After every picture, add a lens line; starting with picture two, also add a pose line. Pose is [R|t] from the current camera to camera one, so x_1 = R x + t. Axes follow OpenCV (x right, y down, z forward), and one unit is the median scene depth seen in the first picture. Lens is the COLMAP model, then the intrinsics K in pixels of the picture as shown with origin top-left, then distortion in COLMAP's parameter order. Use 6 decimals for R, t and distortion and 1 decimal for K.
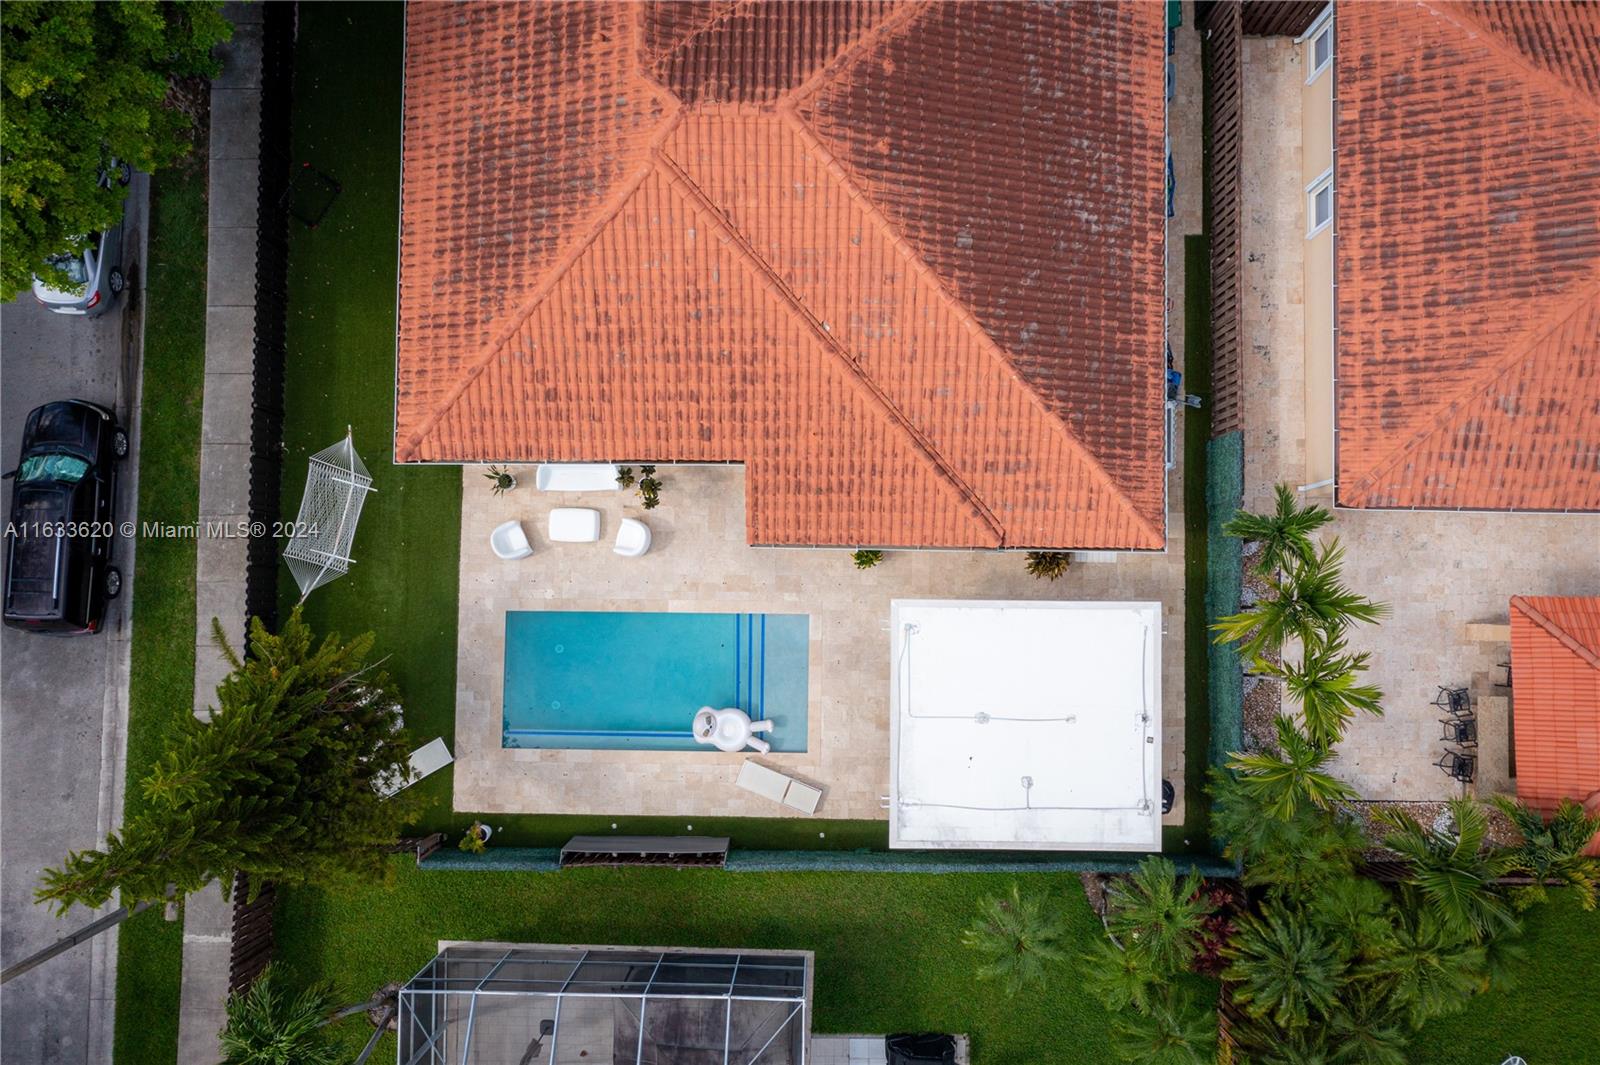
lens RADIAL K [[1269.2, 0, 786.8], [0, 1269.2, 544.0], [0, 0, 1]] dist [0.005514, 0.014938]
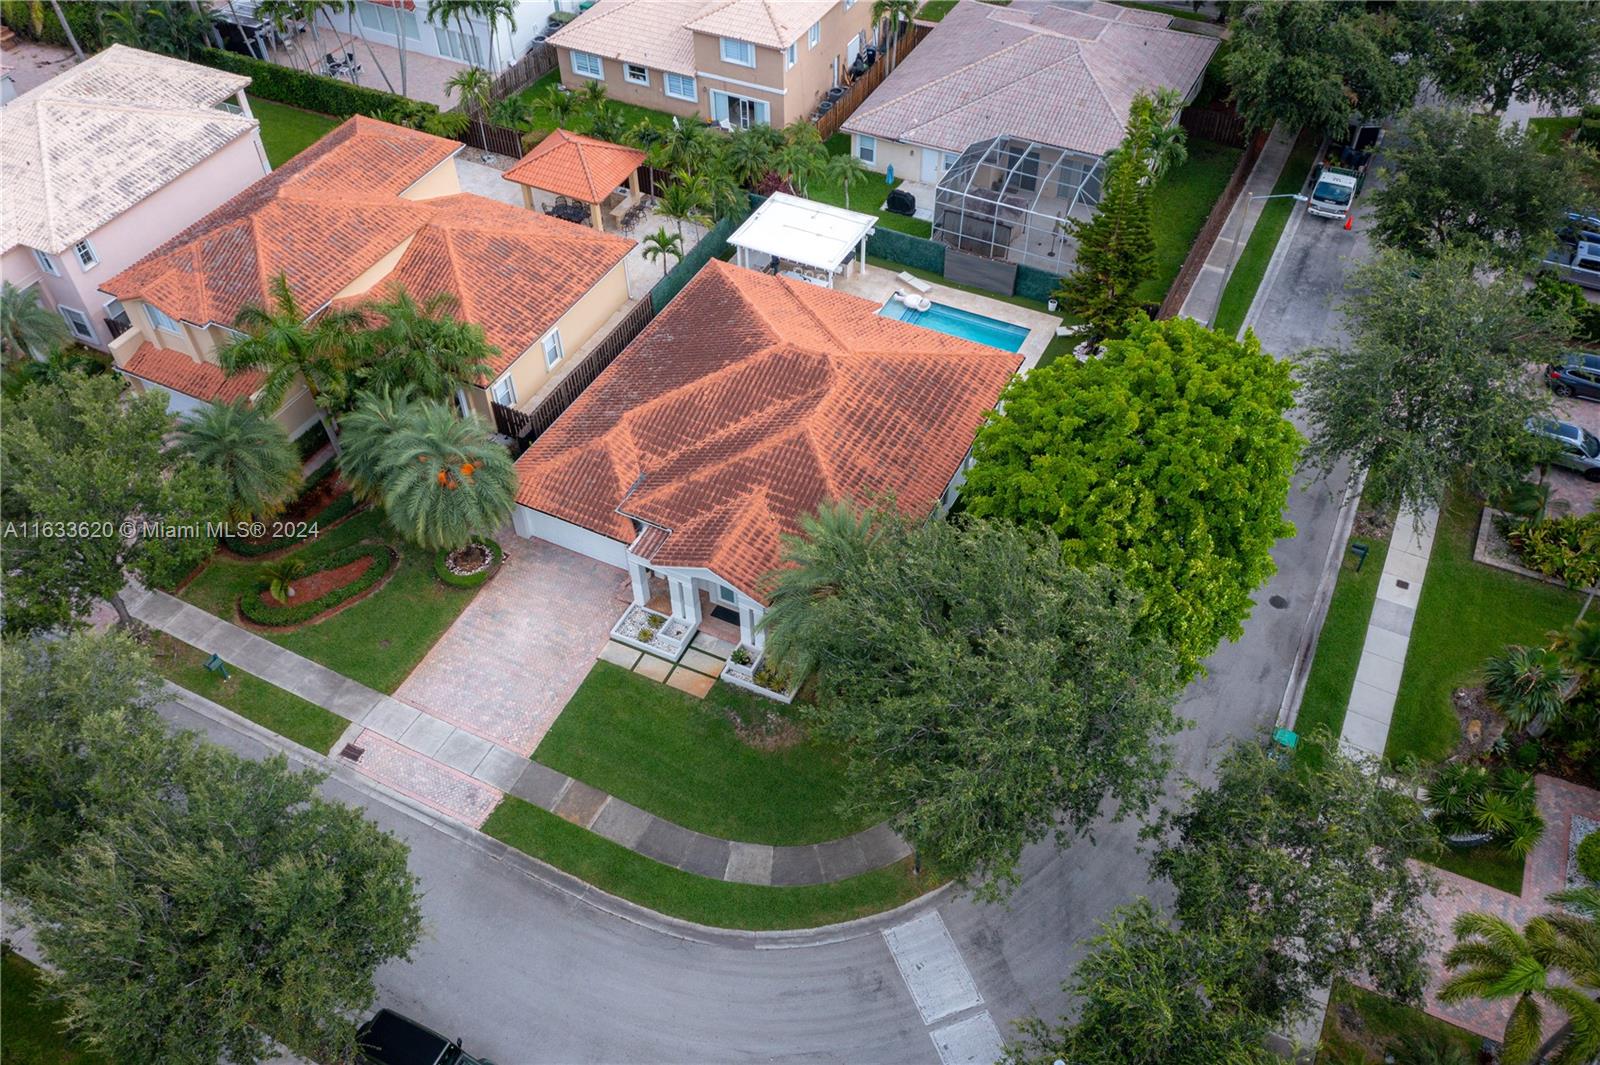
lens RADIAL K [[1269.2, 0, 801.6], [0, 1269.2, 522.8], [0, 0, 1]] dist [0.005514, 0.014938]
pose [[-0.899273, -0.301742, 0.316637, -0.700233], [0.437381, -0.616528, 0.654669, -1.693386], [-0.002325, 0.727217, 0.686403, -0.197436]]
